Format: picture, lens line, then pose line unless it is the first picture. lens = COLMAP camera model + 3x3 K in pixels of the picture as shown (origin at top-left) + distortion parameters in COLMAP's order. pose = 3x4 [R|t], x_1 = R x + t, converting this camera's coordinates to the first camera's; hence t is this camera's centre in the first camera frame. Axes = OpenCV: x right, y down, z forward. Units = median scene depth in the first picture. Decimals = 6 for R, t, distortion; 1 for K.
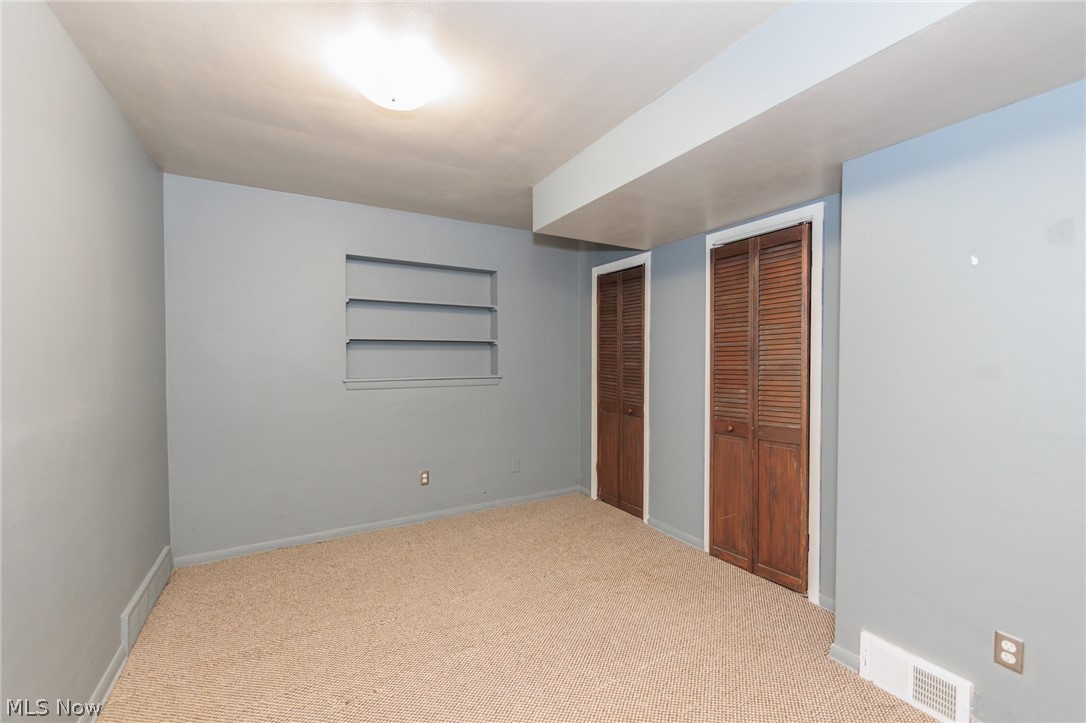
lens RADIAL K [[432.7, 0, 549.4], [0, 432.7, 359.5], [0, 0, 1]] dist [-0.002085, -0.000229]
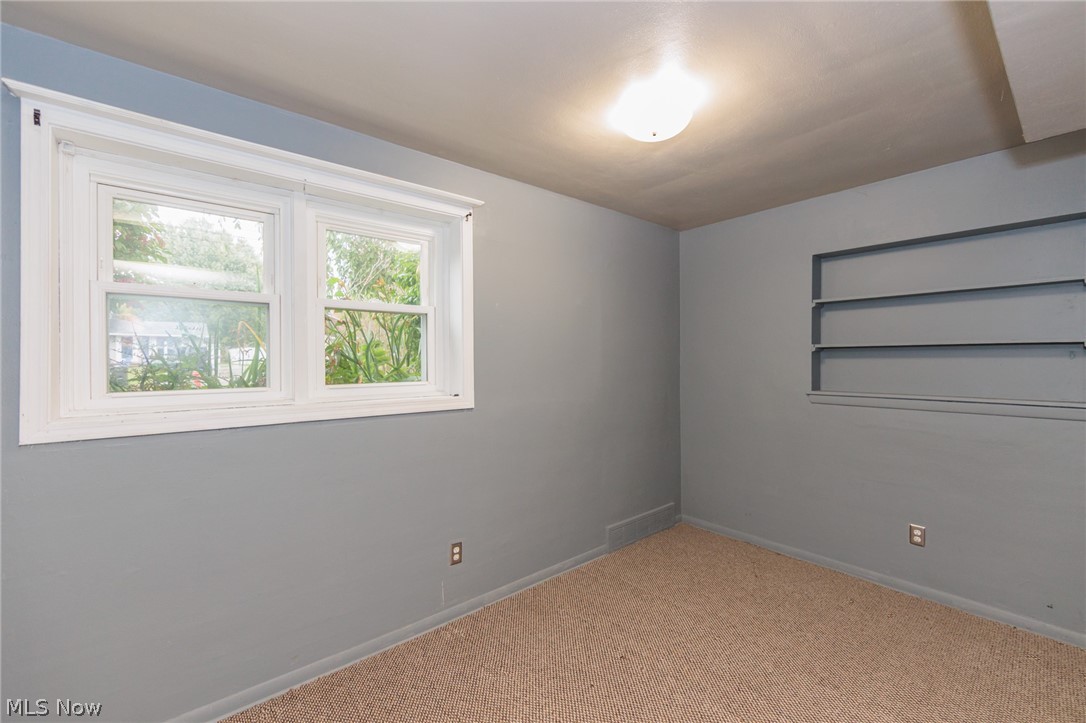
lens RADIAL K [[432.7, 0, 549.4], [0, 432.7, 359.5], [0, 0, 1]] dist [-0.002085, -0.000229]
pose [[0.197190, -0.001716, -0.980364, 0.370852], [-0.000342, 0.999998, -0.001820, -0.023267], [0.980365, 0.000694, 0.197189, 0.311872]]
